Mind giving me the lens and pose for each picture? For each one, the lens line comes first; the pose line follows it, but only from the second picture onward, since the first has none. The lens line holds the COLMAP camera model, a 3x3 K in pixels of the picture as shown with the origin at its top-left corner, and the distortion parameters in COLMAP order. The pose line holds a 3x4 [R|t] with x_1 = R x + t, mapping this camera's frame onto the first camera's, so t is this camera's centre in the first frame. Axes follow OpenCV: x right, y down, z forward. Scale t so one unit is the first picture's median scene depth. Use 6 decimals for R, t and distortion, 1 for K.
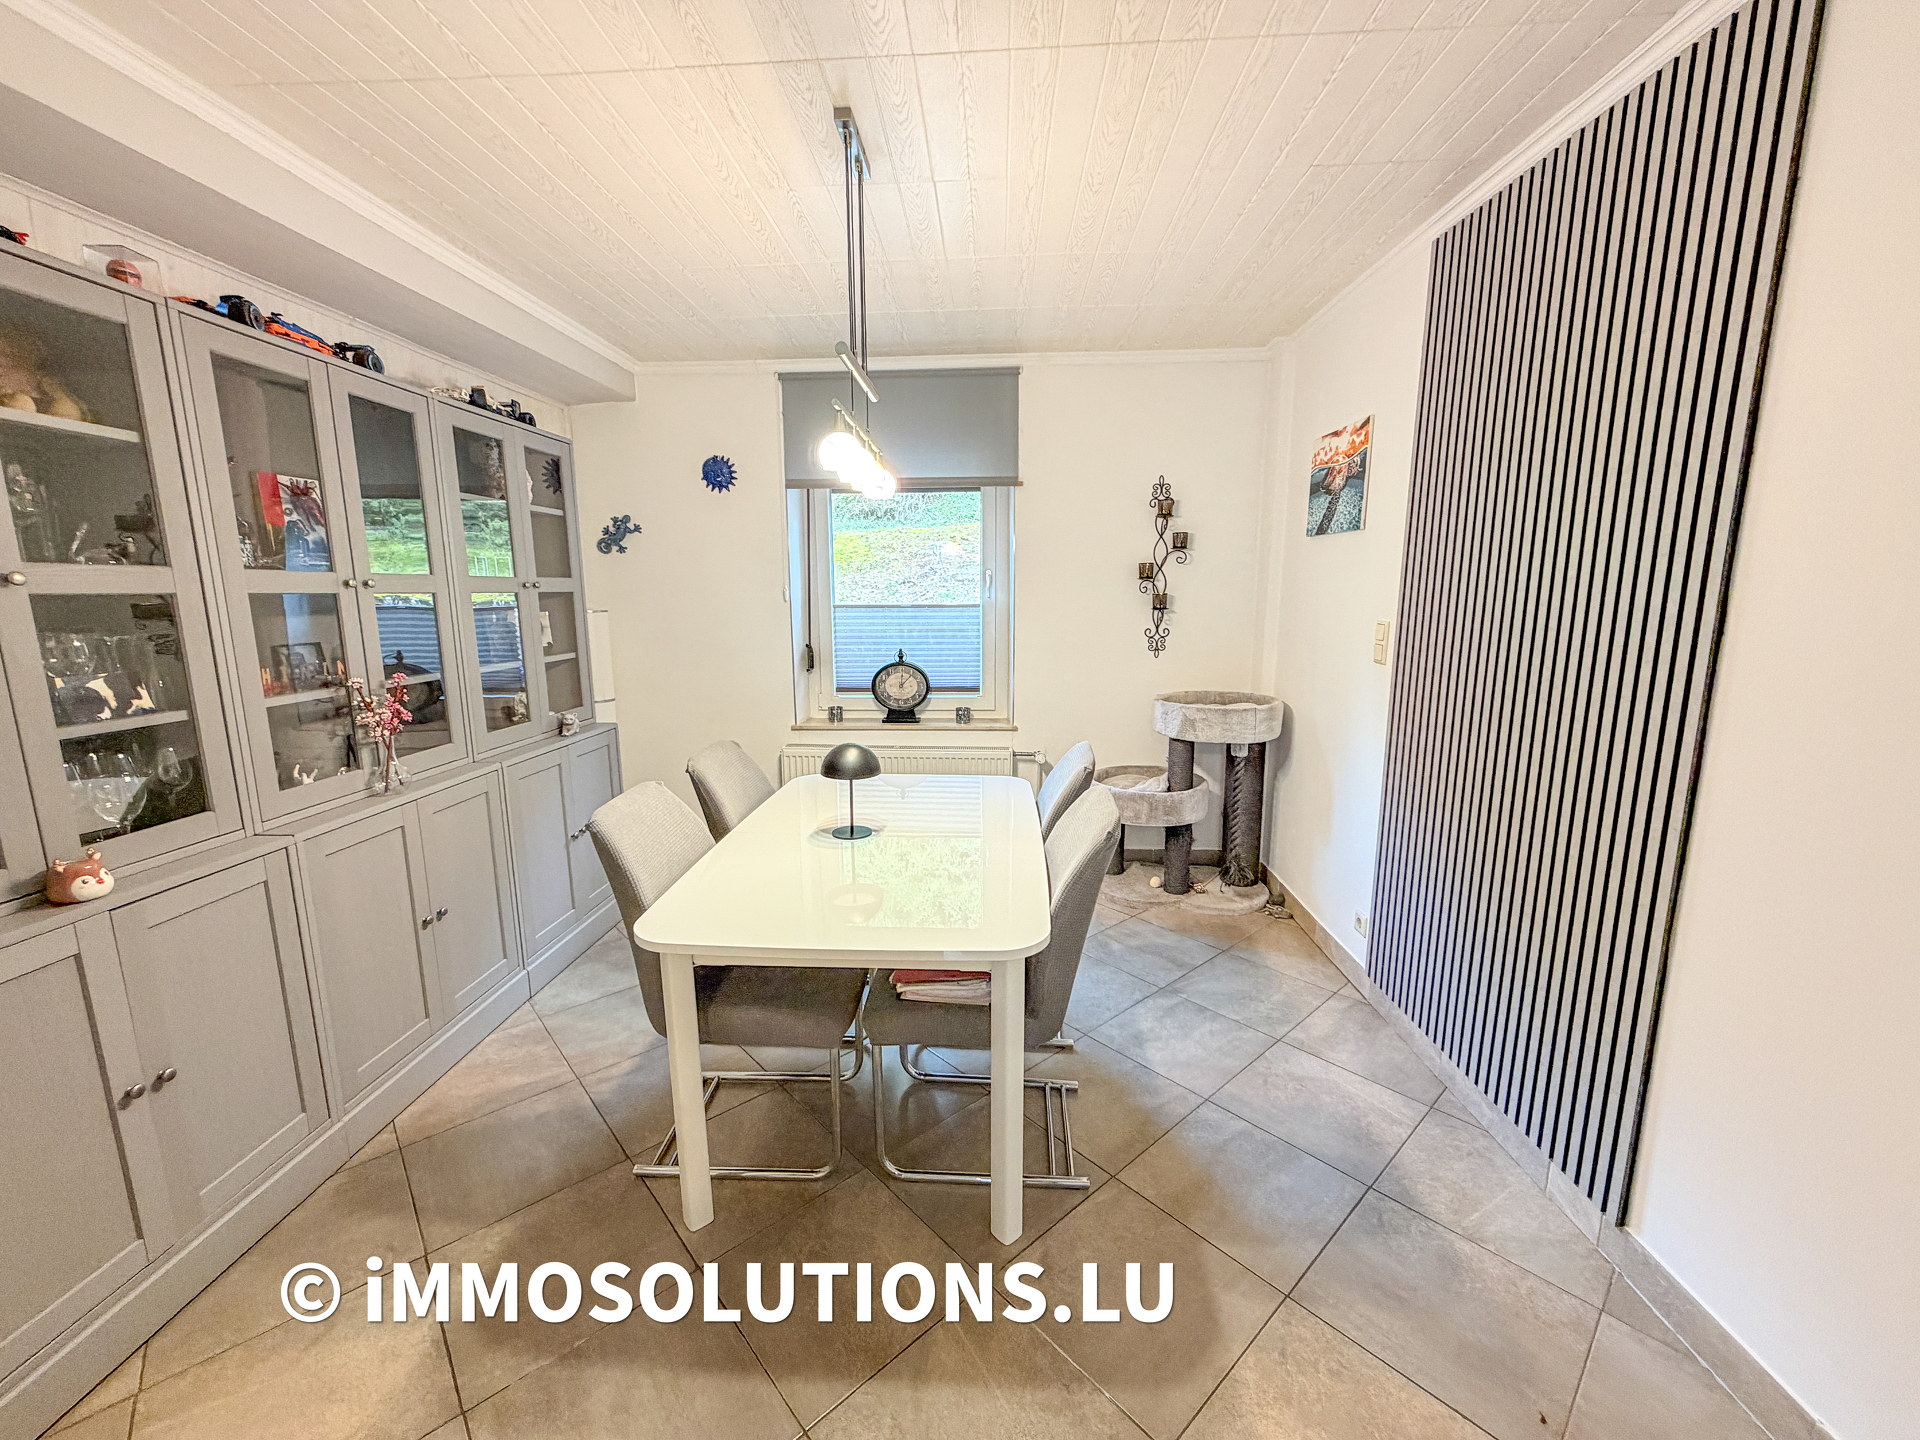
lens RADIAL K [[763.4, 0, 961.7], [0, 763.4, 715.2], [0, 0, 1]] dist [0.000414, 0.000102]
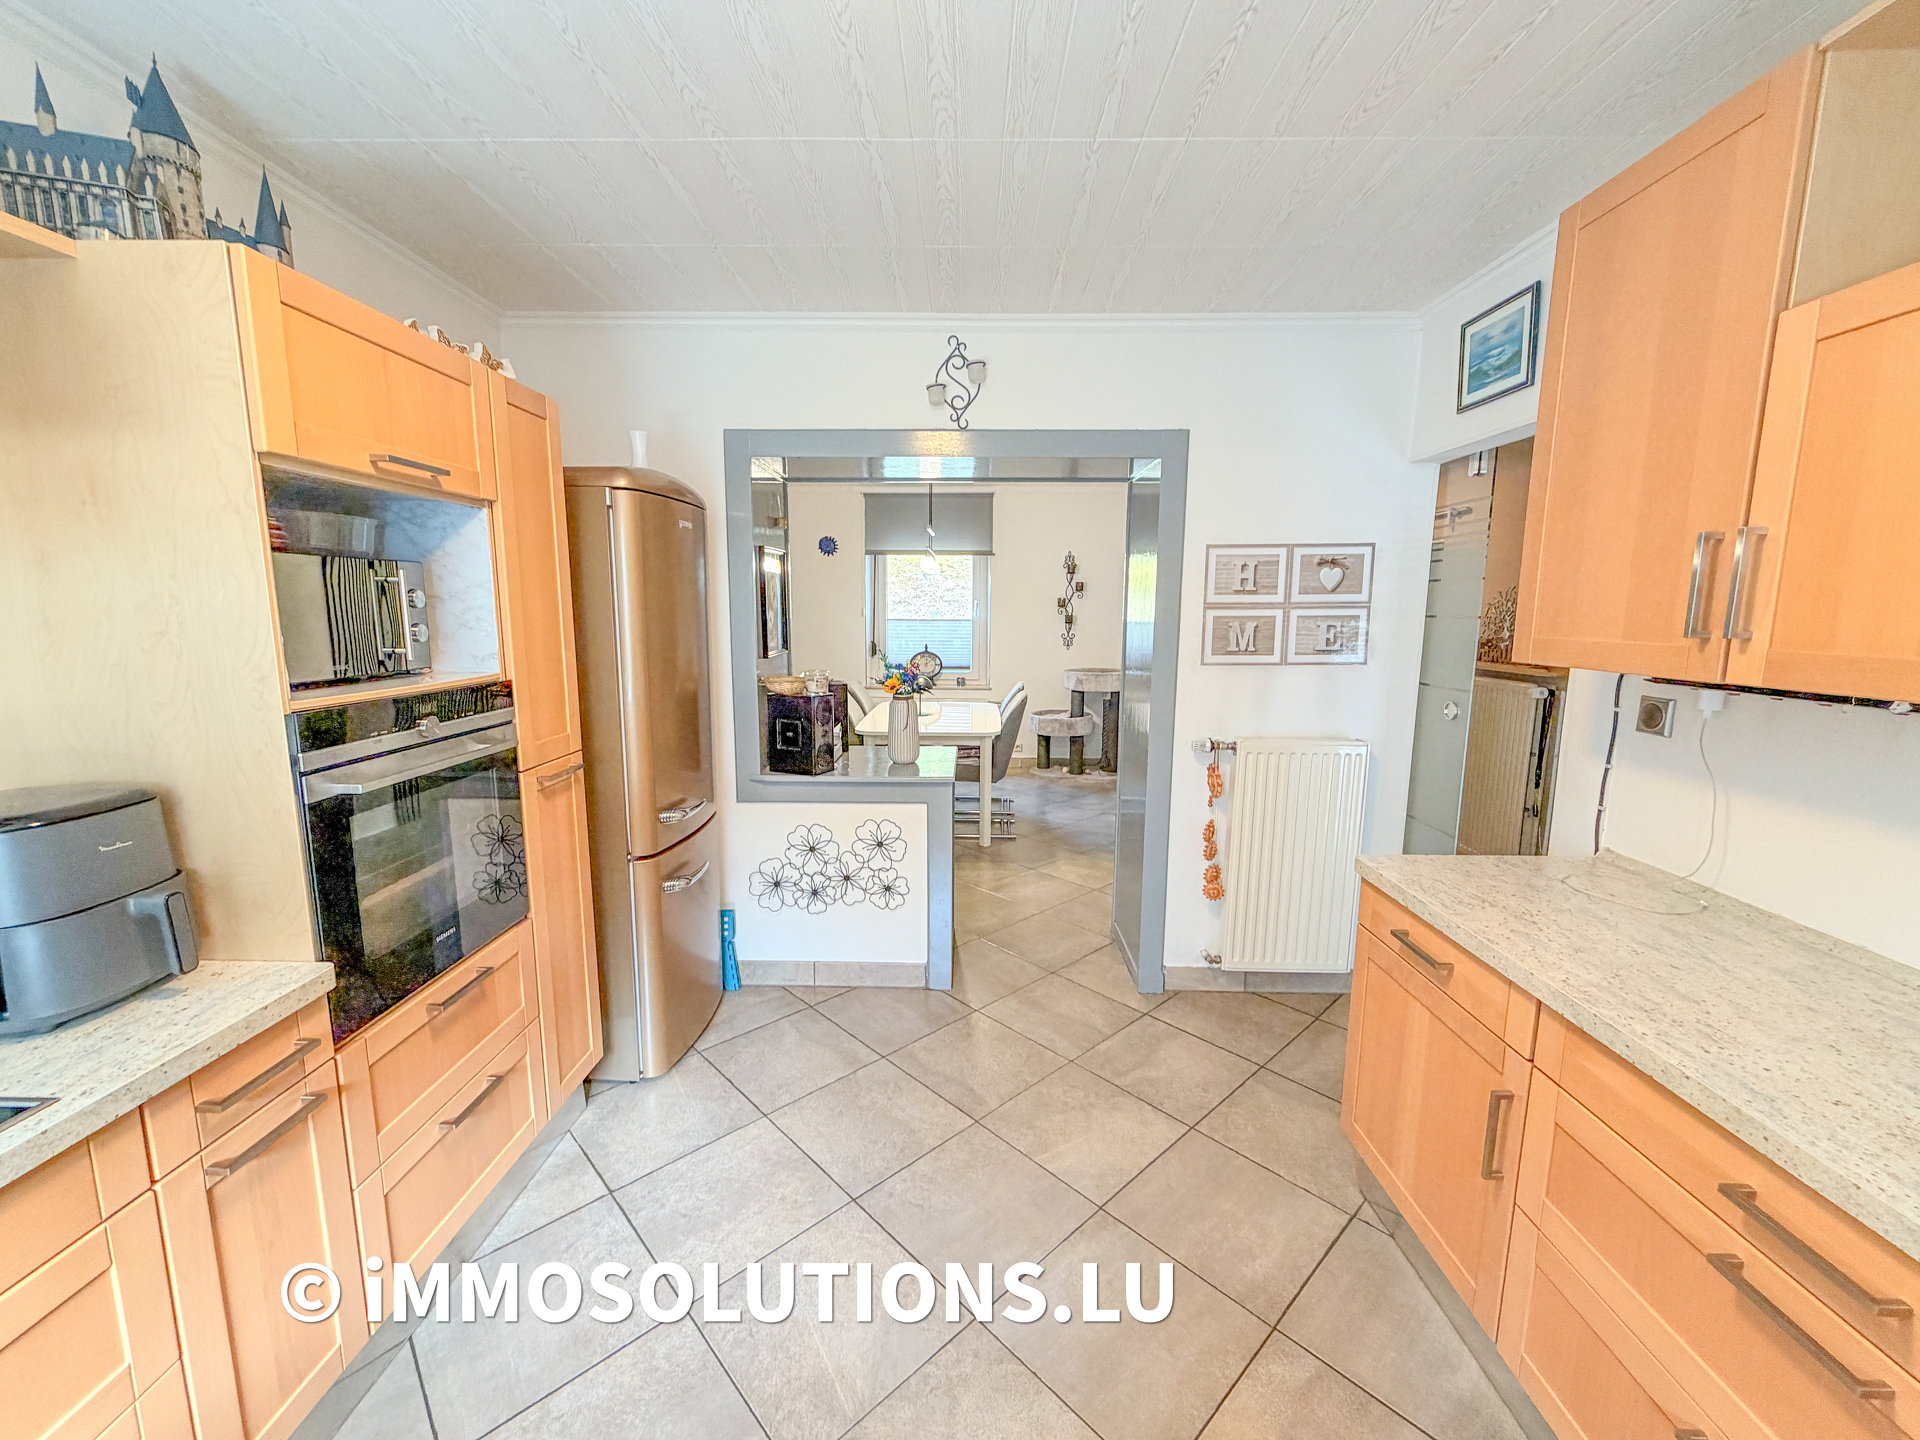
lens RADIAL K [[763.4, 0, 954.0], [0, 763.4, 721.3], [0, 0, 1]] dist [0.000414, 0.000102]
pose [[0.999711, 0.008123, 0.022633, -0.058940], [-0.007740, 0.999826, -0.016987, 0.133580], [-0.022767, 0.016807, 0.999600, -0.845501]]
